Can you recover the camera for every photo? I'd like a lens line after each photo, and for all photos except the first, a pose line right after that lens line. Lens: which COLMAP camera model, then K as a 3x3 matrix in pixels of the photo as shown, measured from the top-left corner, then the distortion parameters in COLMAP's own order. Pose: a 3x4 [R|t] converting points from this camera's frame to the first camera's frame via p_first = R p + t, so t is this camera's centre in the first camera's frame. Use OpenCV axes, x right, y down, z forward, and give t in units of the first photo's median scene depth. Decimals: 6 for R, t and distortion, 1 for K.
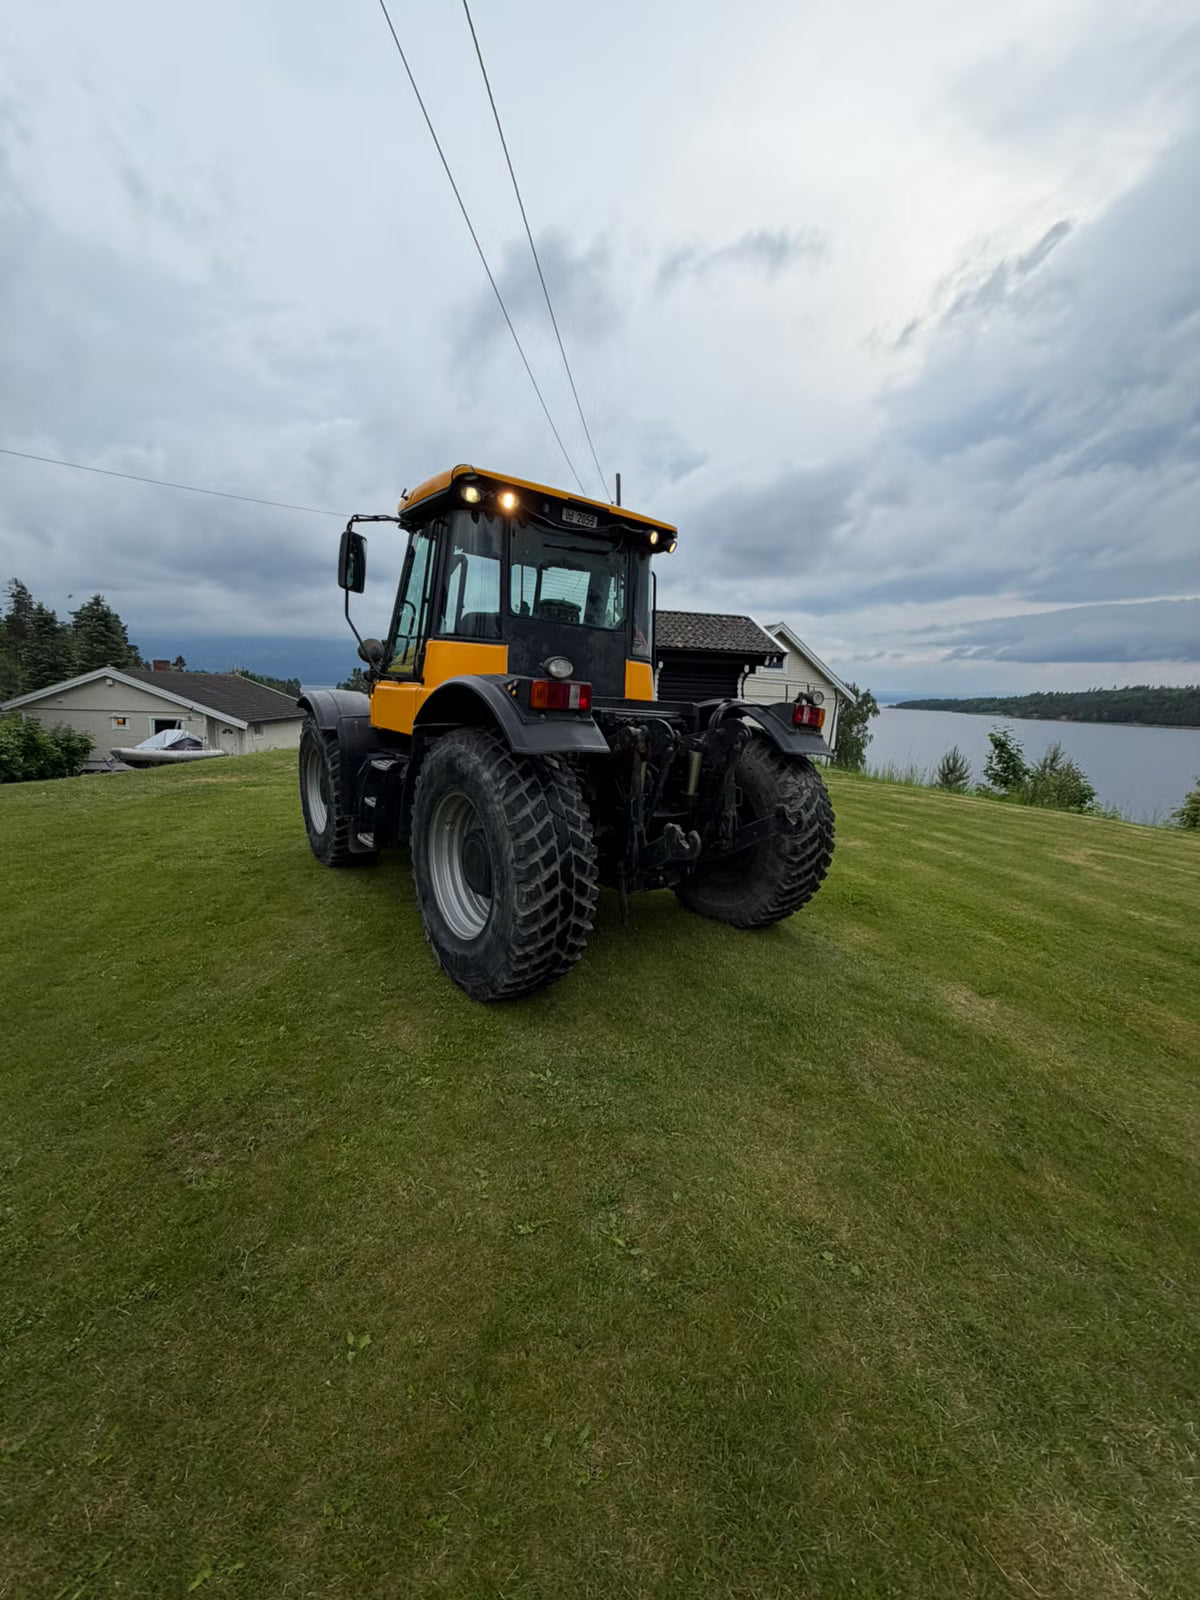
lens RADIAL K [[640.8, 0, 603.7], [0, 640.8, 790.7], [0, 0, 1]] dist [-0.000674, -0.000126]
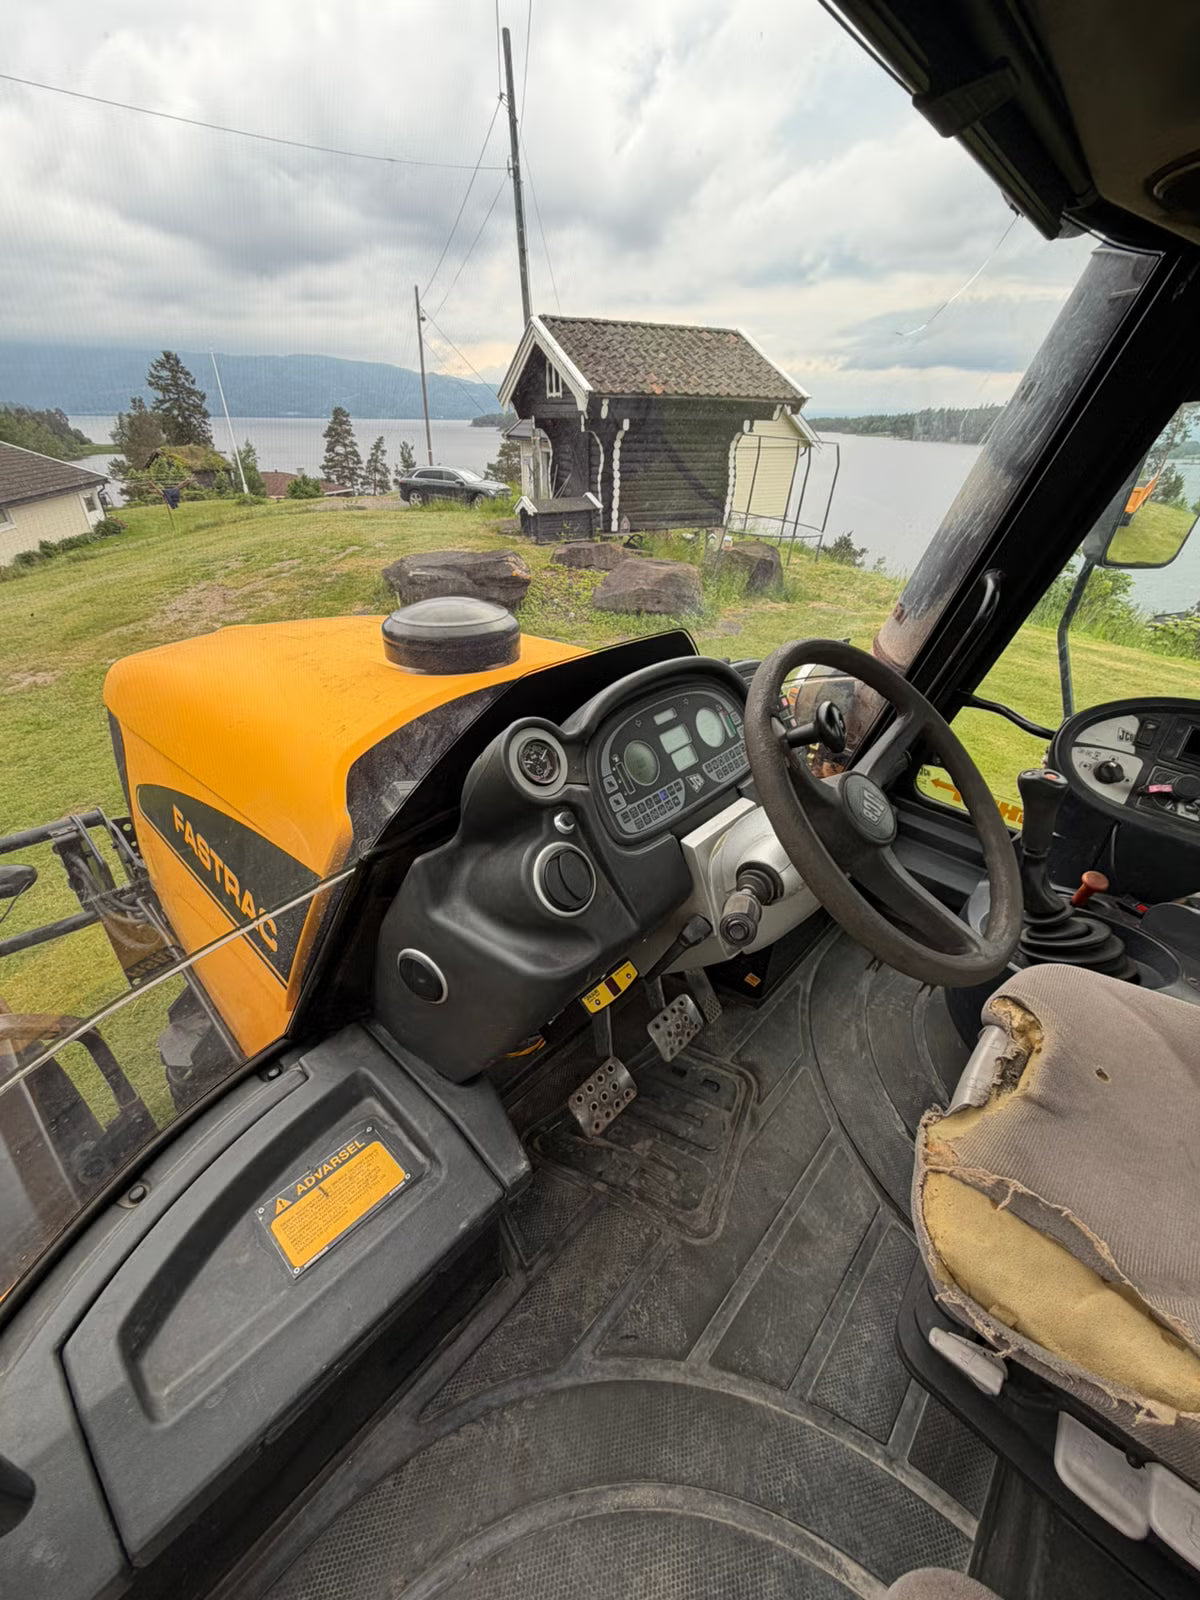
lens RADIAL K [[637.8, 0, 601.4], [0, 637.8, 792.9], [0, 0, 1]] dist [0.001510, -0.000219]
pose [[0.982779, -0.109967, 0.148503, -0.250884], [0.046697, 0.925362, 0.376198, -0.337098], [-0.178789, -0.362785, 0.914561, 0.990435]]
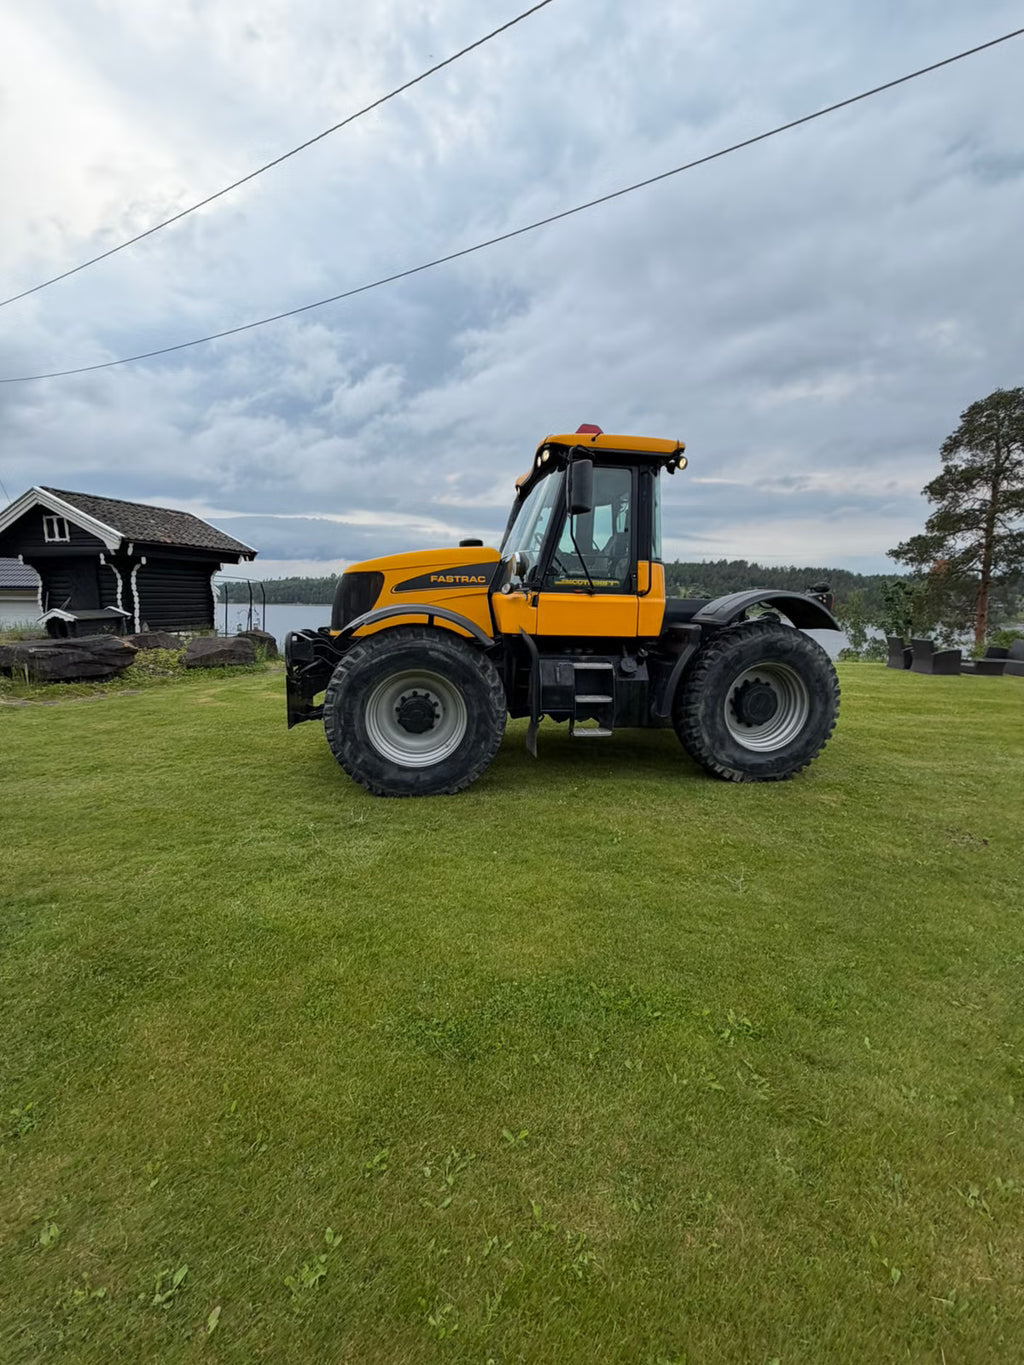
lens RADIAL K [[545.9, 0, 511.2], [0, 545.9, 675.5], [0, 0, 1]] dist [0.000267, 0.000119]
pose [[0.476530, -0.153578, 0.865640, -1.252061], [0.138950, 0.985405, 0.098335, -0.138878], [-0.868109, 0.073421, 0.490914, 0.631334]]
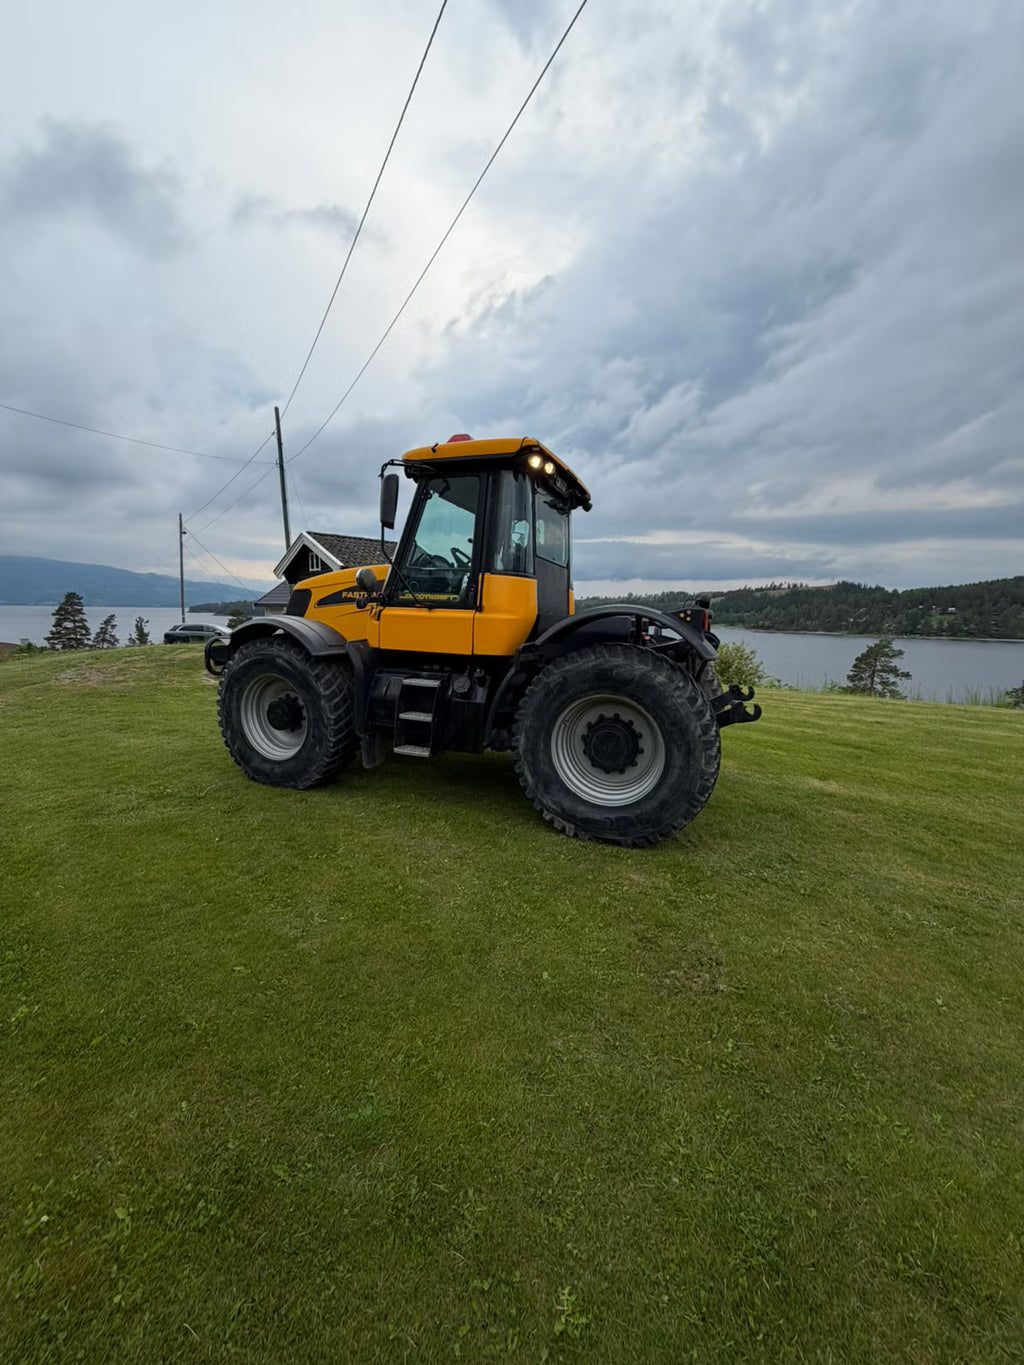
lens RADIAL K [[547.7, 0, 511.5], [0, 547.7, 679.2], [0, 0, 1]] dist [0.002374, 0.000192]
pose [[0.856190, -0.081603, 0.510177, -0.686235], [0.089548, 0.995942, 0.009018, -0.040526], [-0.508842, 0.037964, 0.860022, 0.092461]]
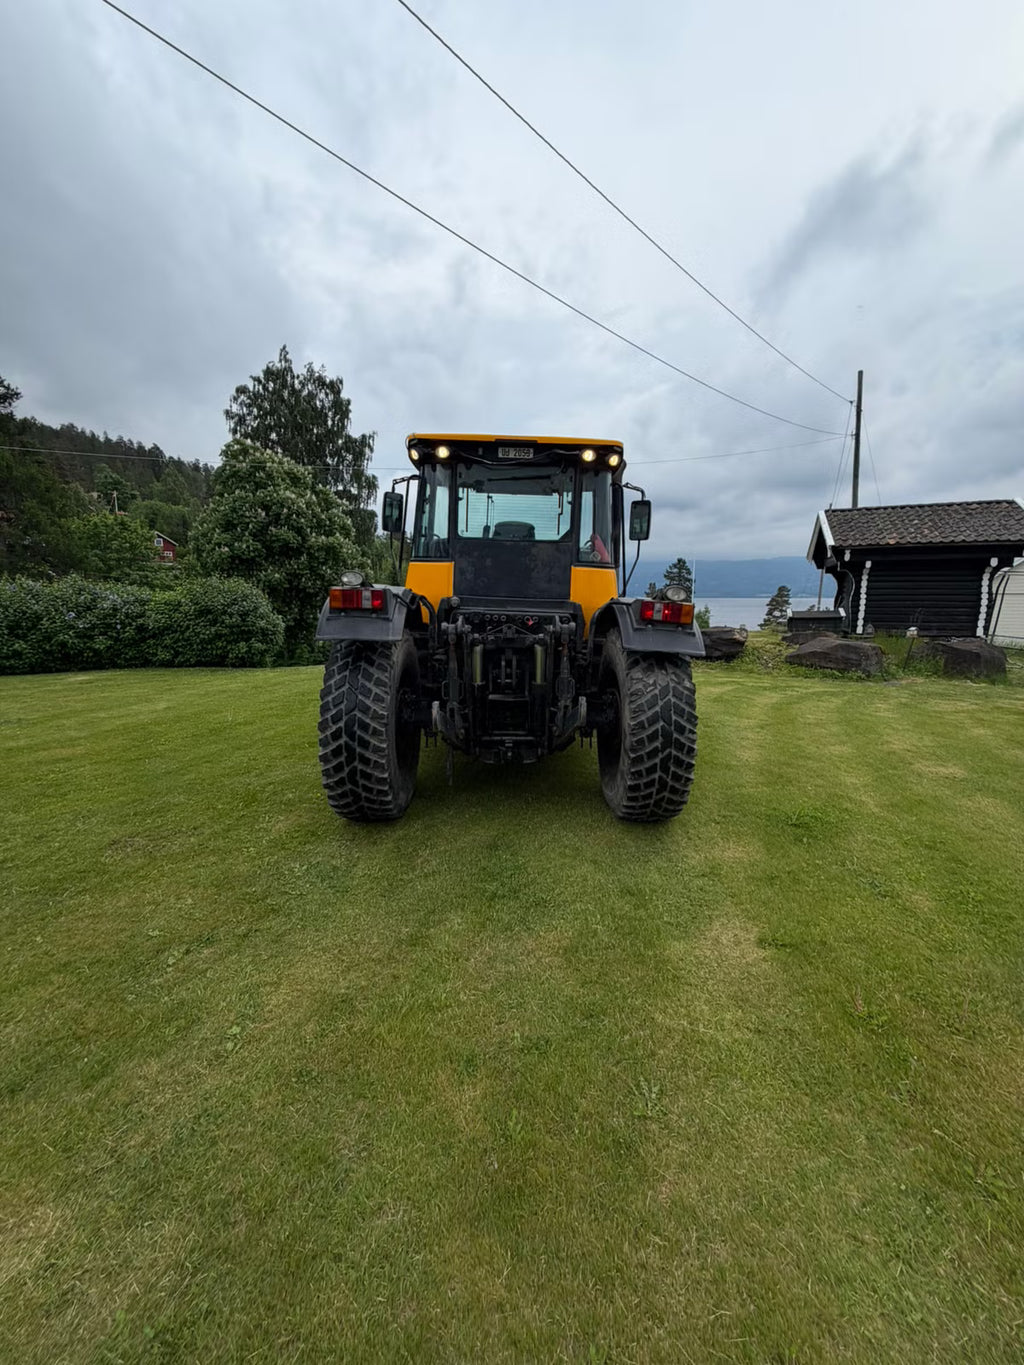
lens RADIAL K [[544.1, 0, 513.2], [0, 544.1, 676.5], [0, 0, 1]] dist [0.001510, -0.000219]
pose [[0.801367, 0.053944, -0.595735, 0.547801], [-0.063662, 0.997960, 0.004729, -0.006807], [0.594775, 0.034136, 0.803167, 0.170535]]
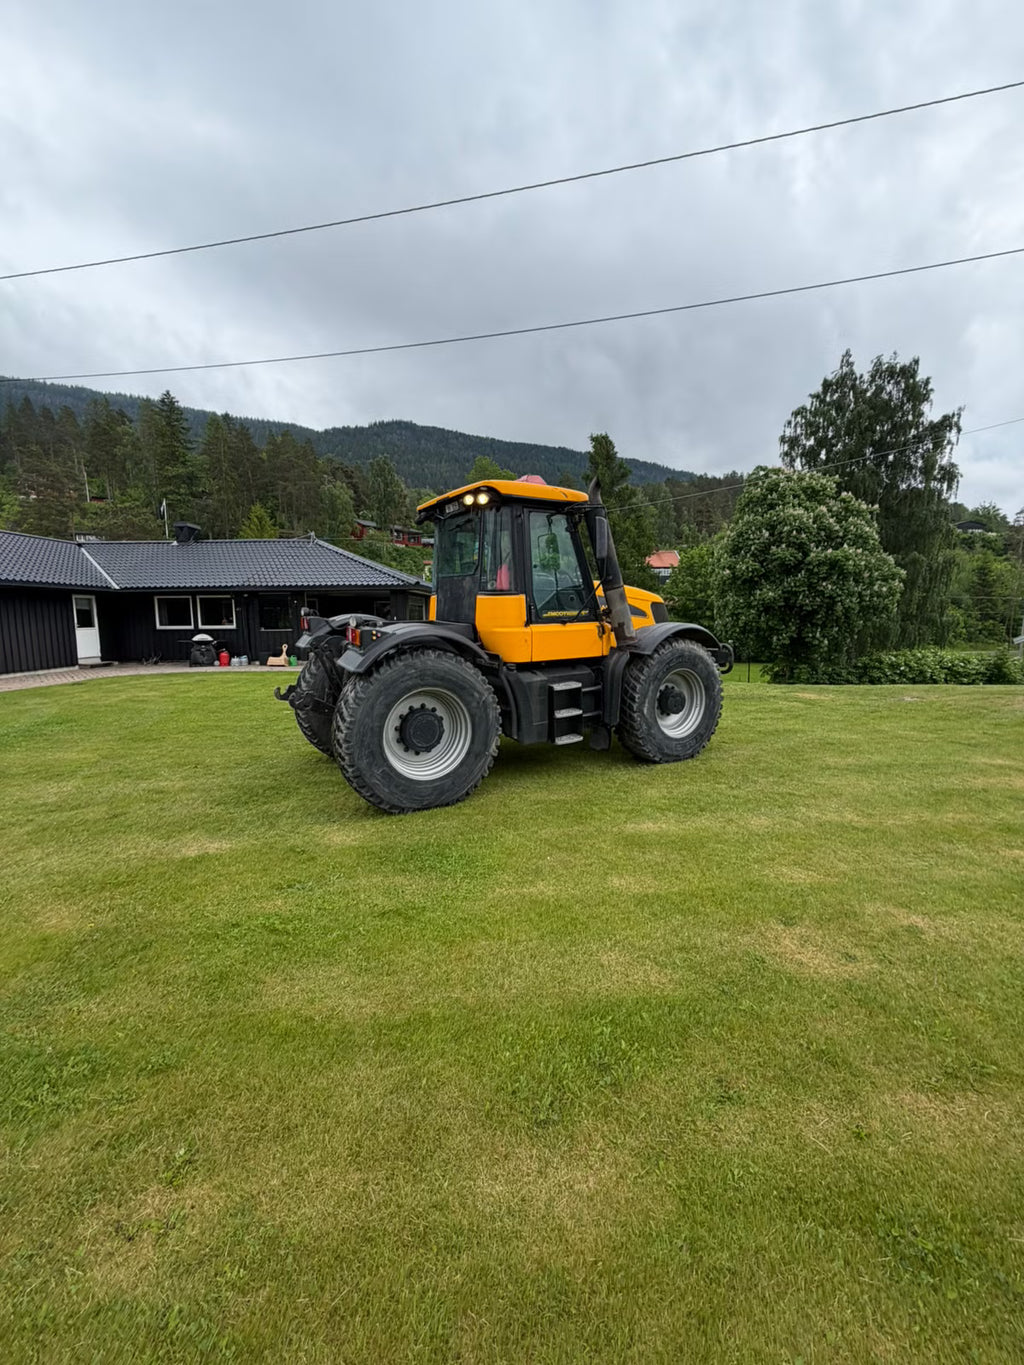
lens RADIAL K [[545.9, 0, 511.2], [0, 545.9, 675.5], [0, 0, 1]] dist [0.000267, 0.000119]
pose [[-0.116885, 0.075493, -0.990272, 1.157680], [-0.144989, 0.985127, 0.092215, -0.157204], [0.982505, 0.154357, -0.104200, 1.225658]]
